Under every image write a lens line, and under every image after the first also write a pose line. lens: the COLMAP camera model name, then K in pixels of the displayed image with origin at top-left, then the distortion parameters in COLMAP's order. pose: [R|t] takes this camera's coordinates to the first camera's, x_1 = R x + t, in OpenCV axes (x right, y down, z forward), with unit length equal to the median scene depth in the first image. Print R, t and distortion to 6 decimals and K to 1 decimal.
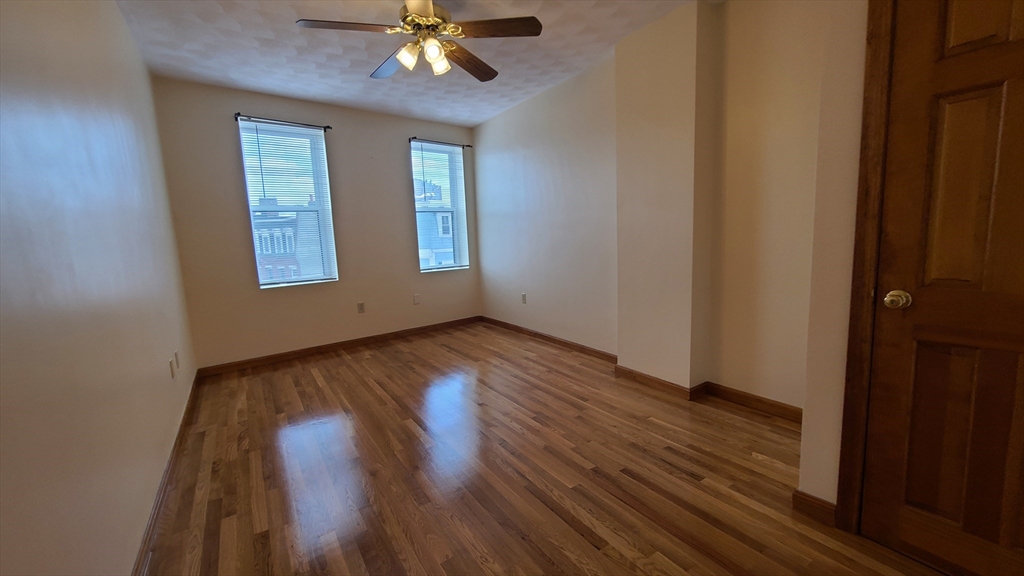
lens RADIAL K [[408.6, 0, 515.0], [0, 408.6, 285.6], [0, 0, 1]] dist [0.000398, -0.000209]
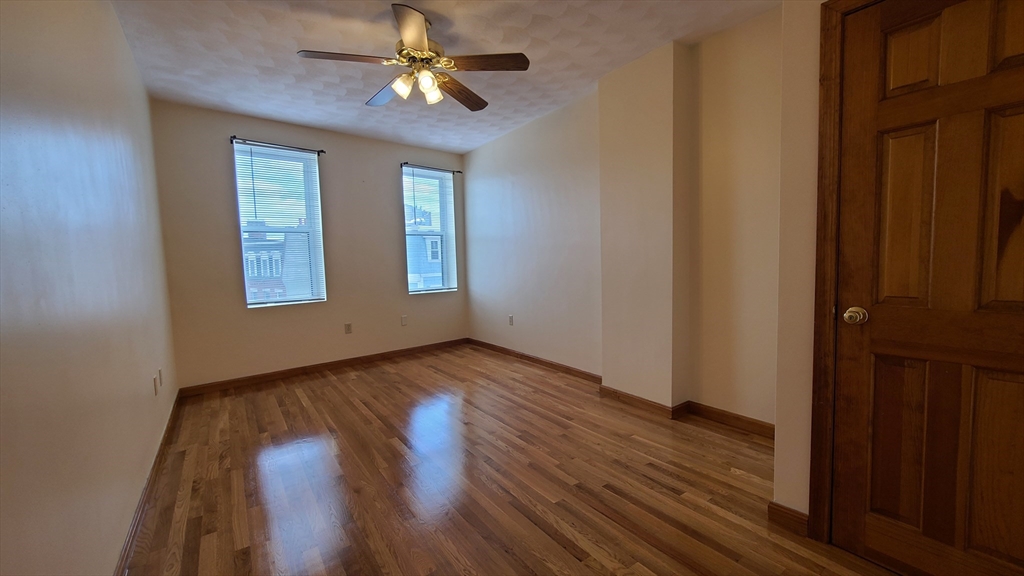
lens RADIAL K [[408.8, 0, 514.8], [0, 408.8, 288.0], [0, 0, 1]] dist [-0.001136, -0.000125]
pose [[0.999567, 0.010340, 0.027541, 0.004029], [-0.008725, 0.998272, -0.058119, 0.017453], [-0.028094, 0.057853, 0.997930, -0.030049]]
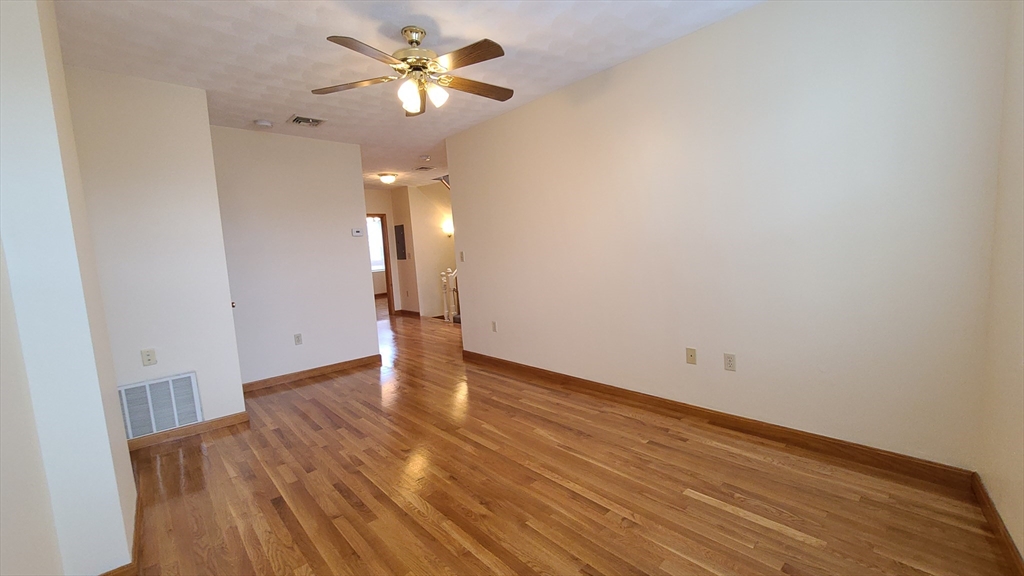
lens RADIAL K [[417.9, 0, 514.8], [0, 417.9, 297.2], [0, 0, 1]] dist [-0.002116, -0.000408]
pose [[-0.984578, 0.113840, -0.132840, -0.229323], [0.077789, 0.965004, 0.250432, -0.270167], [0.156700, 0.236236, -0.958977, 1.983966]]
